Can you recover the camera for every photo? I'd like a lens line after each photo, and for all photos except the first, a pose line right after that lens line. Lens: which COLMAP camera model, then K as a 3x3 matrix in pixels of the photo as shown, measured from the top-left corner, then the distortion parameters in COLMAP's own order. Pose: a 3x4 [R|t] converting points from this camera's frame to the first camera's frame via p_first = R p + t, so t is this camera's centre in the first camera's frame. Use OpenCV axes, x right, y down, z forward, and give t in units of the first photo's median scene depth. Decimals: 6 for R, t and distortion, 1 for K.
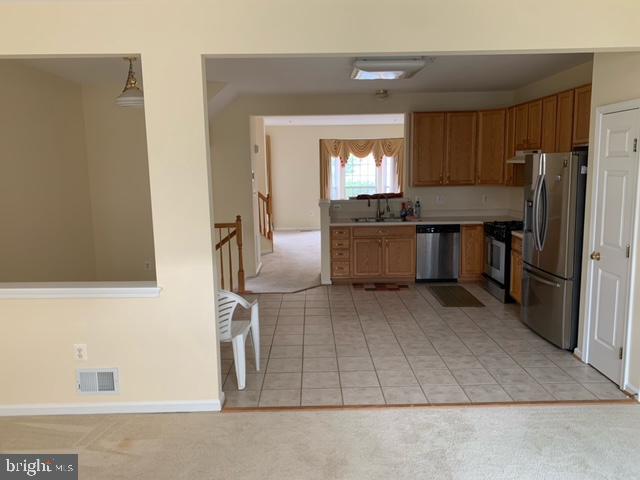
lens RADIAL K [[488.0, 0, 316.2], [0, 488.0, 236.9], [0, 0, 1]] dist [0.058810, -0.075816]
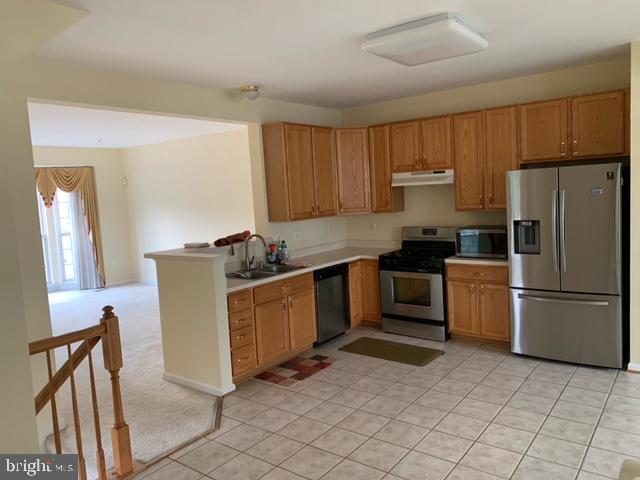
lens RADIAL K [[488.0, 0, 316.2], [0, 488.0, 236.9], [0, 0, 1]] dist [0.058810, -0.075816]
pose [[0.610363, -0.089655, 0.787032, -0.374357], [0.156106, 0.987703, -0.008550, -0.068835], [-0.776587, 0.128079, 0.616853, 0.533132]]
